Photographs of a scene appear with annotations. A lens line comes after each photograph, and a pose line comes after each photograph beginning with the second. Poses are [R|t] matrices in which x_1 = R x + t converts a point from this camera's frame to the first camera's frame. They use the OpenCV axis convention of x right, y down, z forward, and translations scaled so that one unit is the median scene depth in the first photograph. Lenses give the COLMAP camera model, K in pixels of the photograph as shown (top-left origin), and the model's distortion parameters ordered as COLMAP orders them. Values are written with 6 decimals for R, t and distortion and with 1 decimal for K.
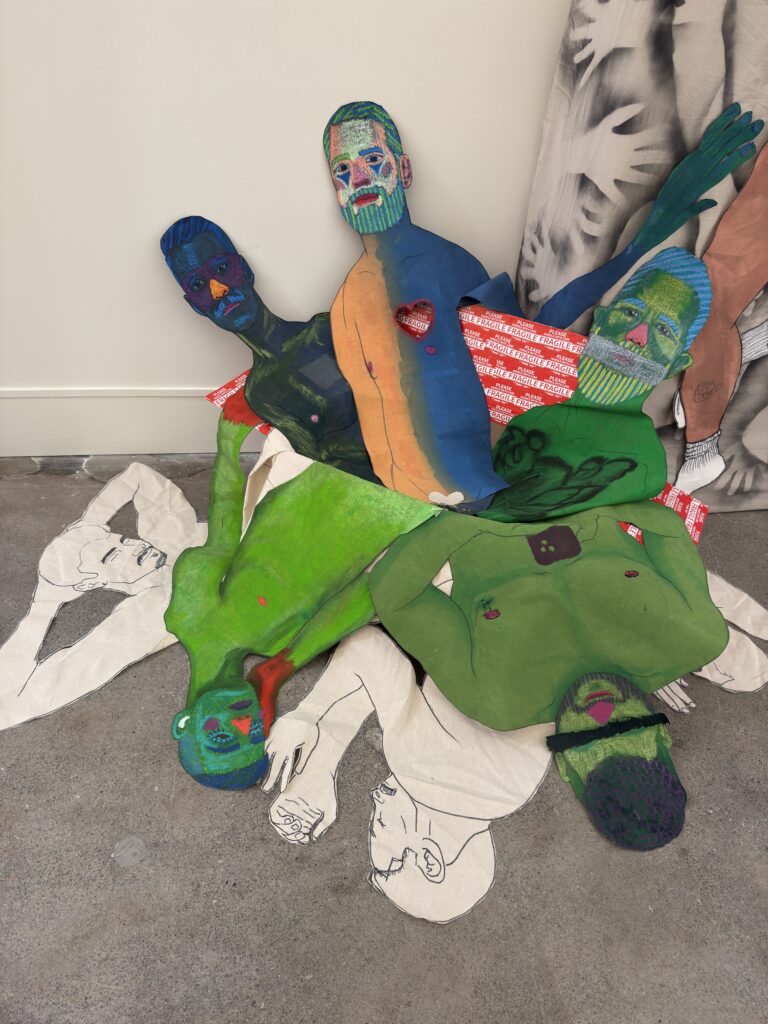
lens RADIAL K [[716.9, 0, 384.6], [0, 716.9, 514.5], [0, 0, 1]] dist [0.187498, -0.402091]
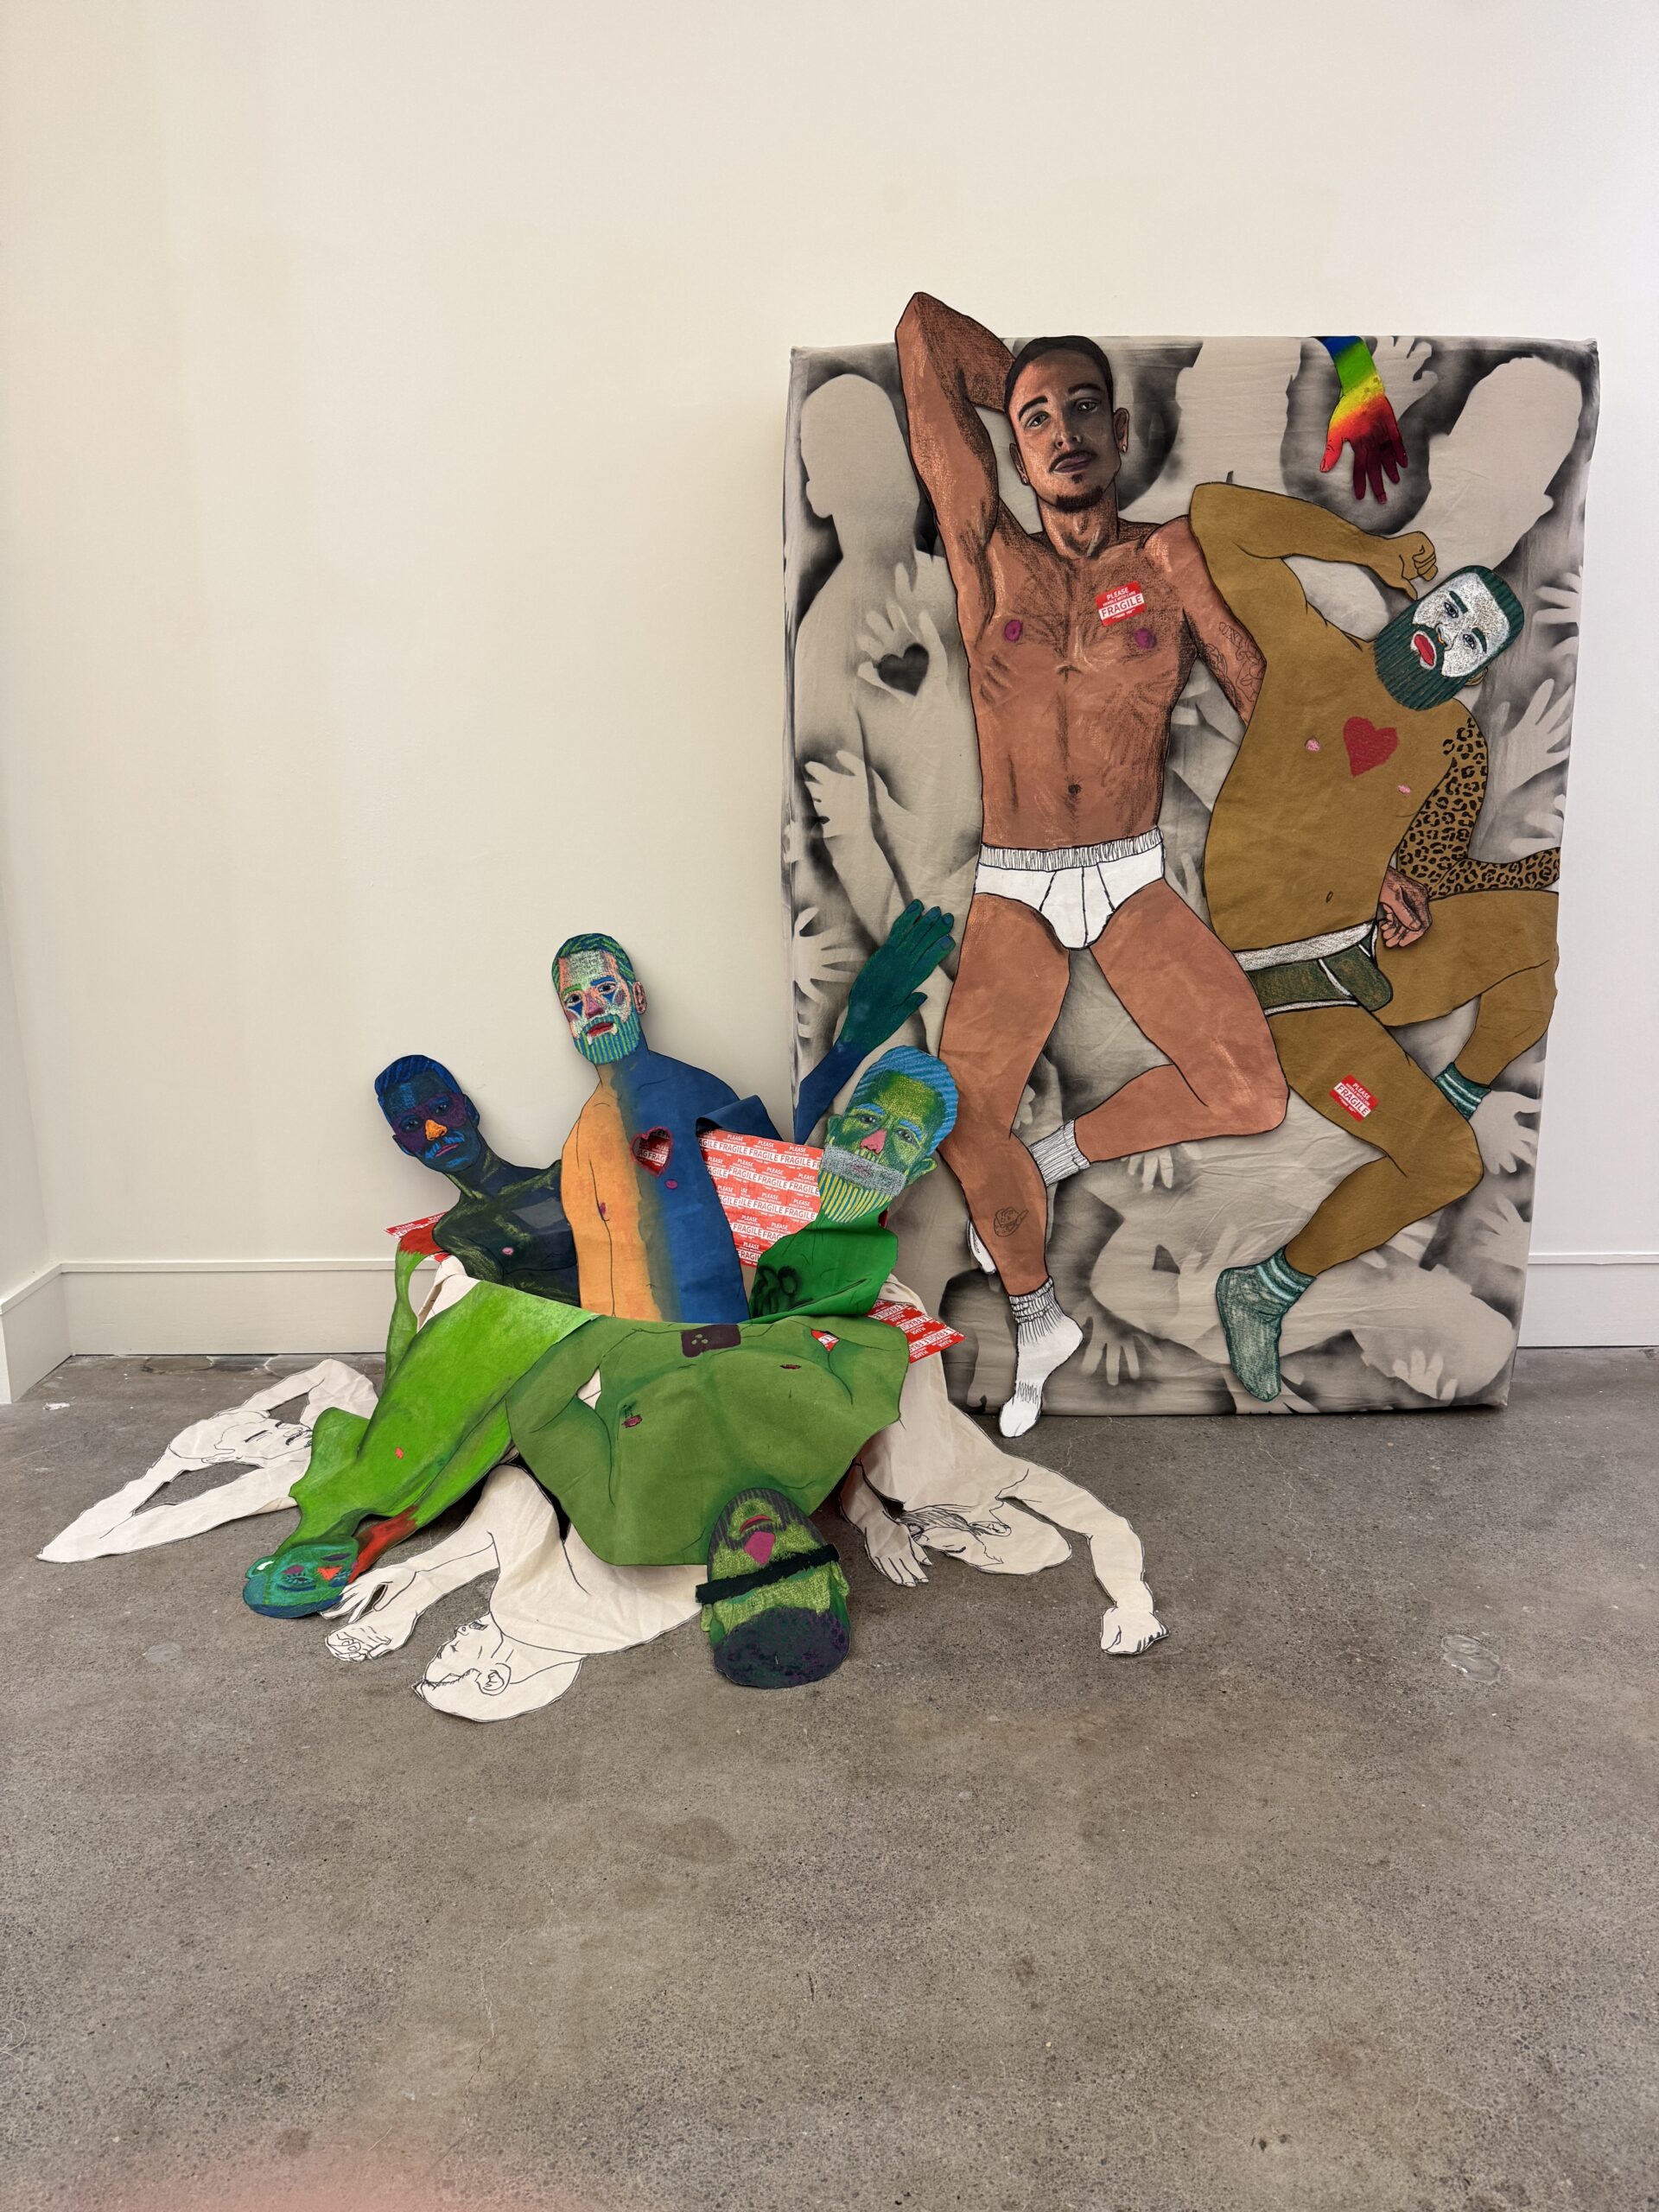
lens RADIAL K [[1548.6, 0, 830.9], [0, 1548.6, 1111.3], [0, 0, 1]] dist [0.187498, -0.402091]
pose [[0.983739, -0.051404, -0.172093, 0.586872], [-0.031893, 0.892944, -0.449036, 0.519568], [0.176752, 0.447223, 0.876784, -0.593895]]
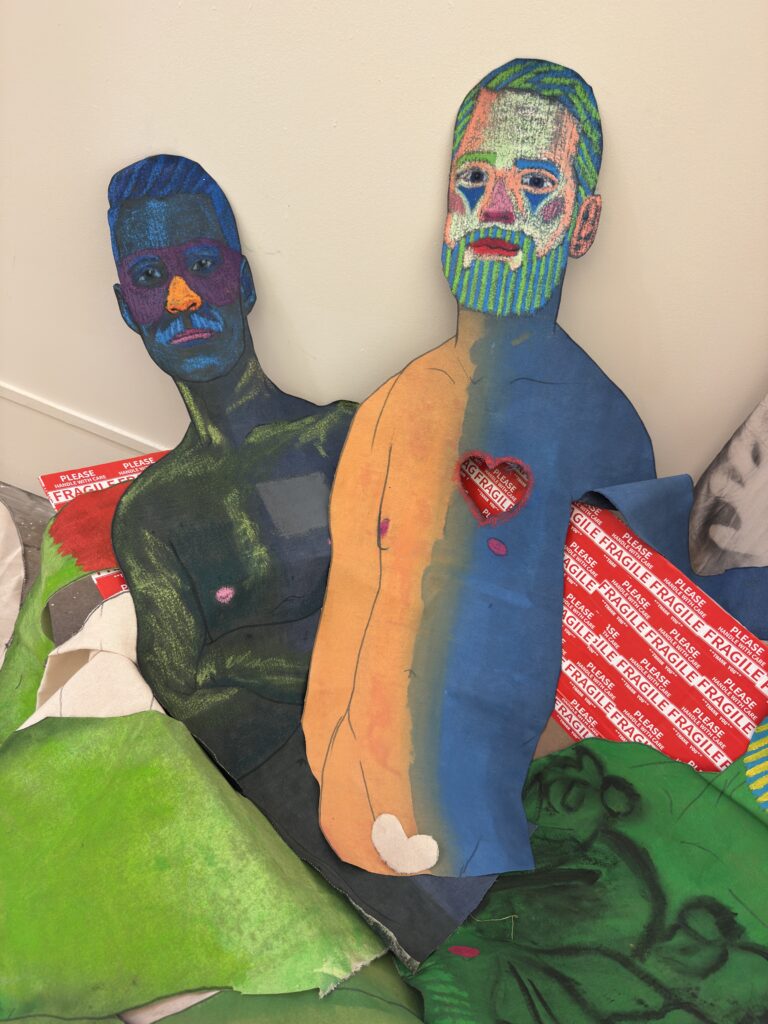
lens RADIAL K [[720.5, 0, 382.7], [0, 720.5, 520.0], [0, 0, 1]] dist [0.110496, -0.214010]
pose [[0.910919, 0.403228, -0.087371, 0.026524], [-0.406734, 0.913172, -0.026159, -0.210007], [0.069236, 0.059365, 0.995832, 0.492858]]
